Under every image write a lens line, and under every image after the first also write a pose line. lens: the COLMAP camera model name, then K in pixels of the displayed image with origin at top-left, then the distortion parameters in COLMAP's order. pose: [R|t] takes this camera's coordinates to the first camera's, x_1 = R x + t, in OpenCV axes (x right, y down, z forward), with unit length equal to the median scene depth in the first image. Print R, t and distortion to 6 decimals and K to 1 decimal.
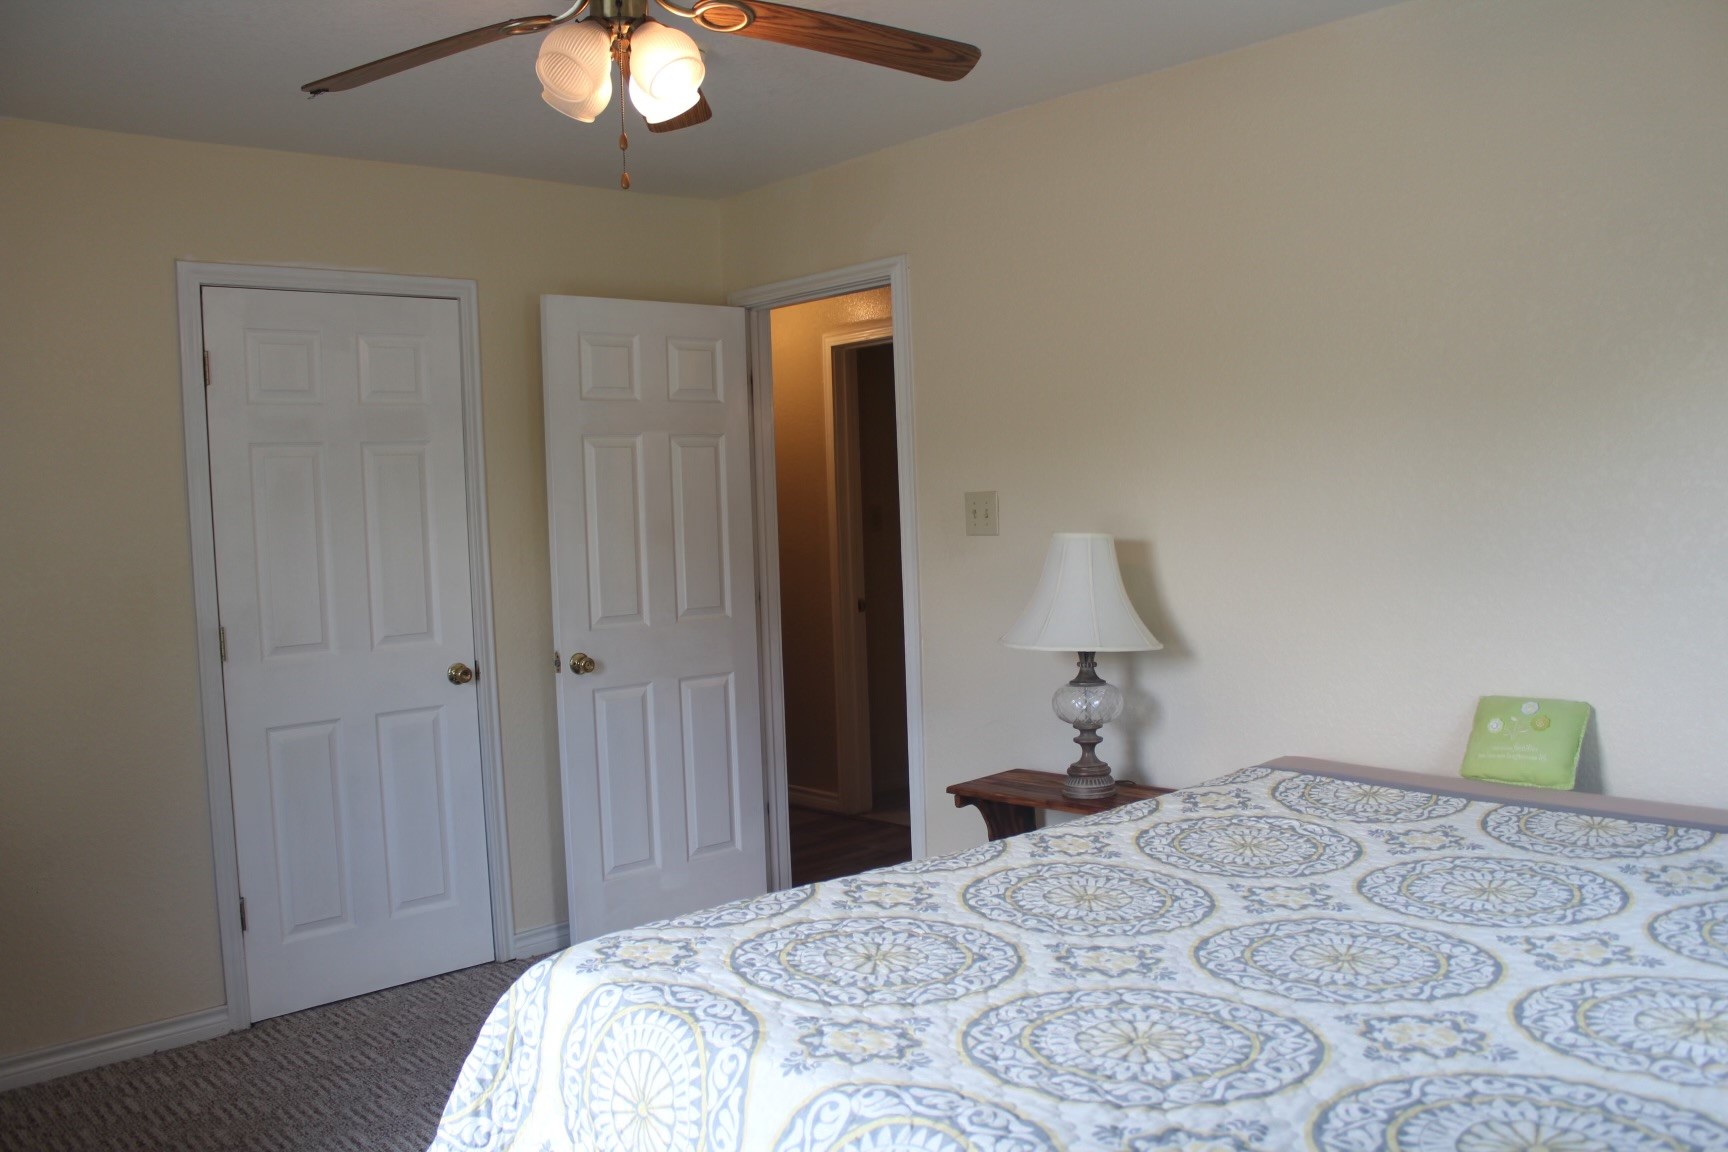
lens RADIAL K [[1430.2, 0, 864.0], [0, 1430.2, 576.0], [0, 0, 1]] dist [-0.037287, 0.000837]
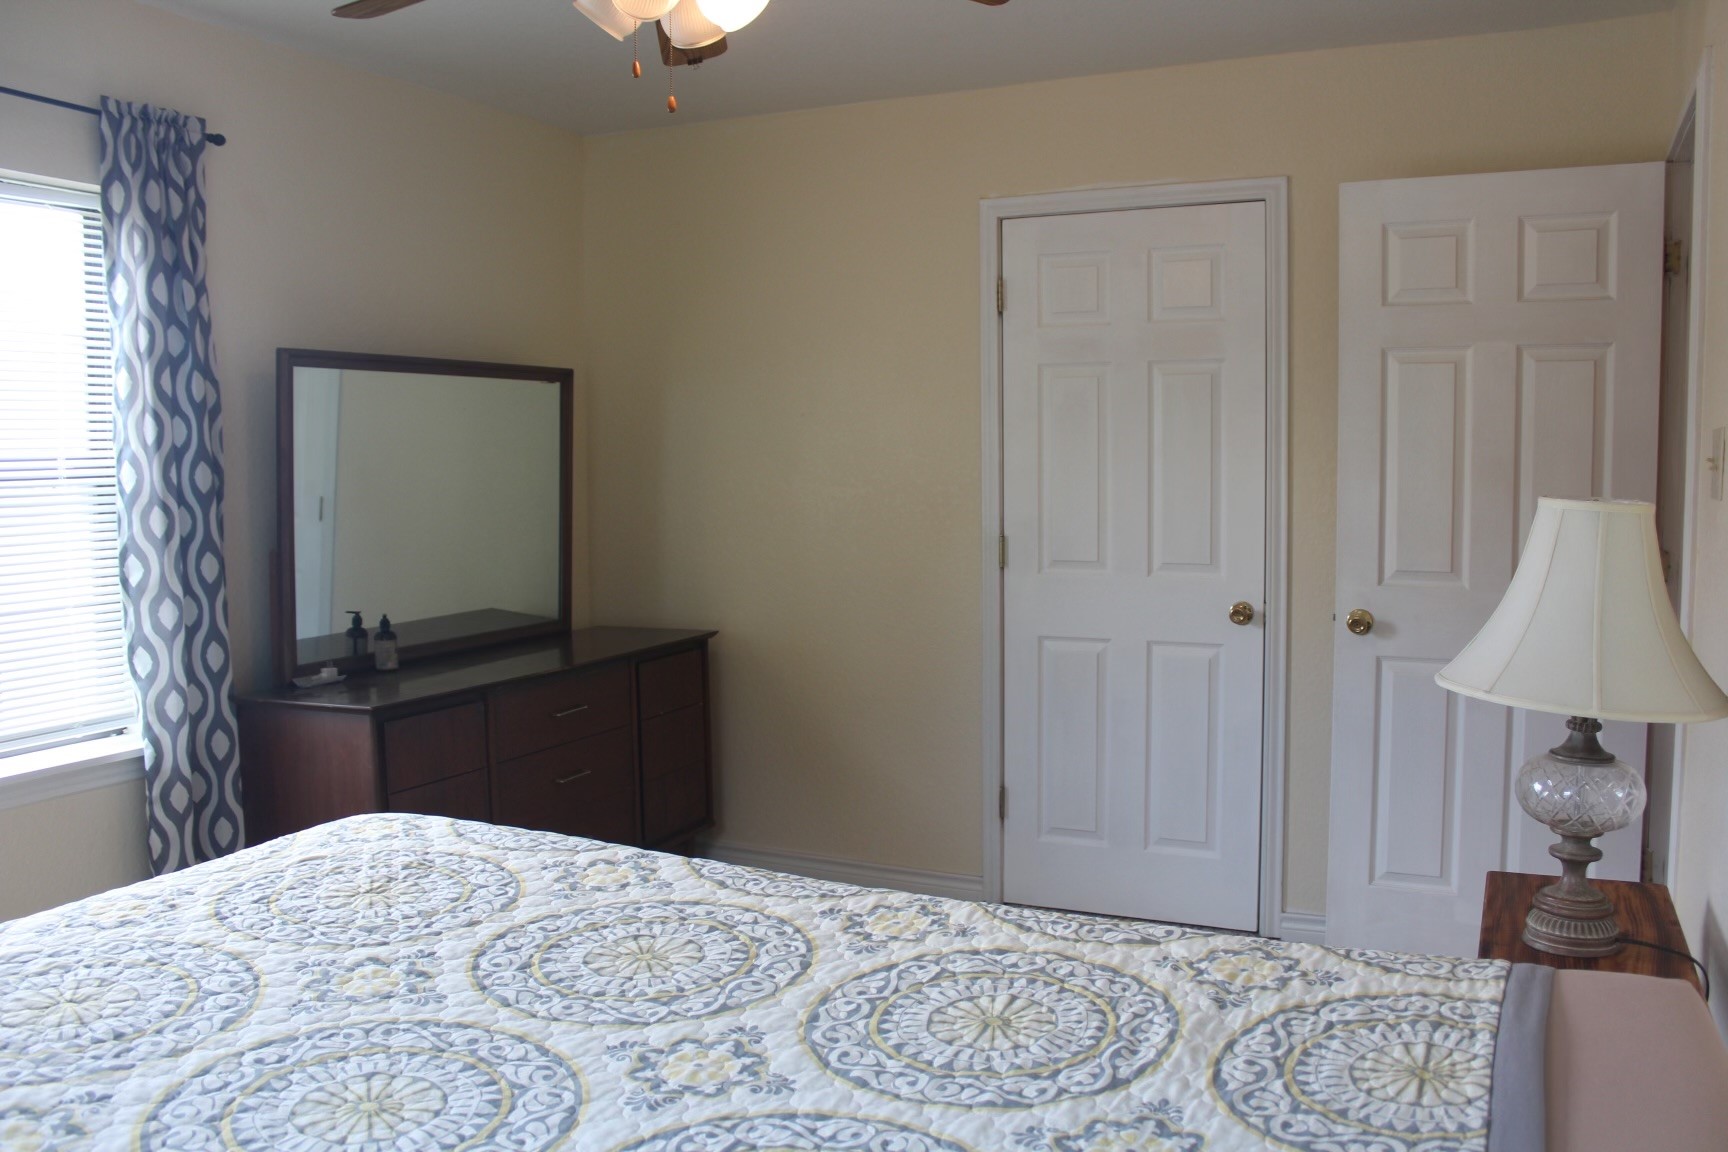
lens RADIAL K [[1434.7, 0, 862.7], [0, 1434.7, 556.7], [0, 0, 1]] dist [-0.077057, 0.001025]
pose [[0.436279, 0.103432, -0.893847, 0.450430], [-0.061798, 0.994470, 0.084913, -0.032381], [0.897687, 0.018192, 0.440259, 0.399652]]
